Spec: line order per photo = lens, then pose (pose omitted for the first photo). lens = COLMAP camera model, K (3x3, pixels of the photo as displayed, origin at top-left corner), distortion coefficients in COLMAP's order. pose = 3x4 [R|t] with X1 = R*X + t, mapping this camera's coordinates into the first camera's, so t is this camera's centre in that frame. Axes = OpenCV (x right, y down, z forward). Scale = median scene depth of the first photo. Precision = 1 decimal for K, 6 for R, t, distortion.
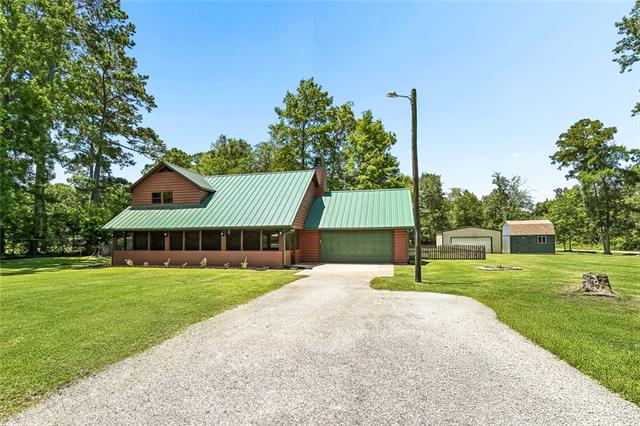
lens RADIAL K [[316.9, 0, 320.7], [0, 316.9, 213.4], [0, 0, 1]] dist [0.006529, 0.001657]
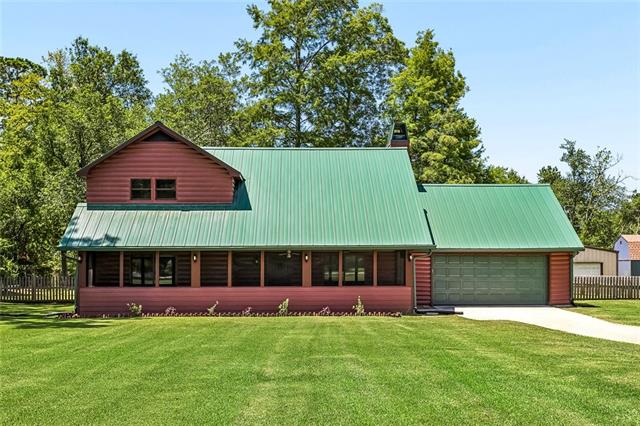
lens RADIAL K [[732.2, 0, 319.7], [0, 732.2, 216.7], [0, 0, 1]] dist [-0.023252, 0.000000]
pose [[0.966853, 0.023085, 0.254288, -0.339219], [-0.027976, 0.999486, 0.015631, -0.018394], [-0.253797, -0.022227, 0.967002, -0.174542]]
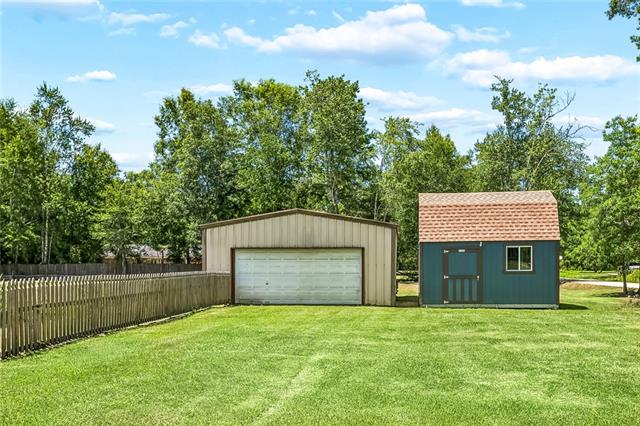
lens RADIAL K [[725.4, 0, 320.6], [0, 725.4, 214.9], [0, 0, 1]] dist [0.002463, 0.000000]
pose [[0.988952, 0.013051, 0.147660, 0.470659], [-0.015485, 0.999762, 0.015349, 0.040717], [-0.147424, -0.017466, 0.988919, 0.414714]]
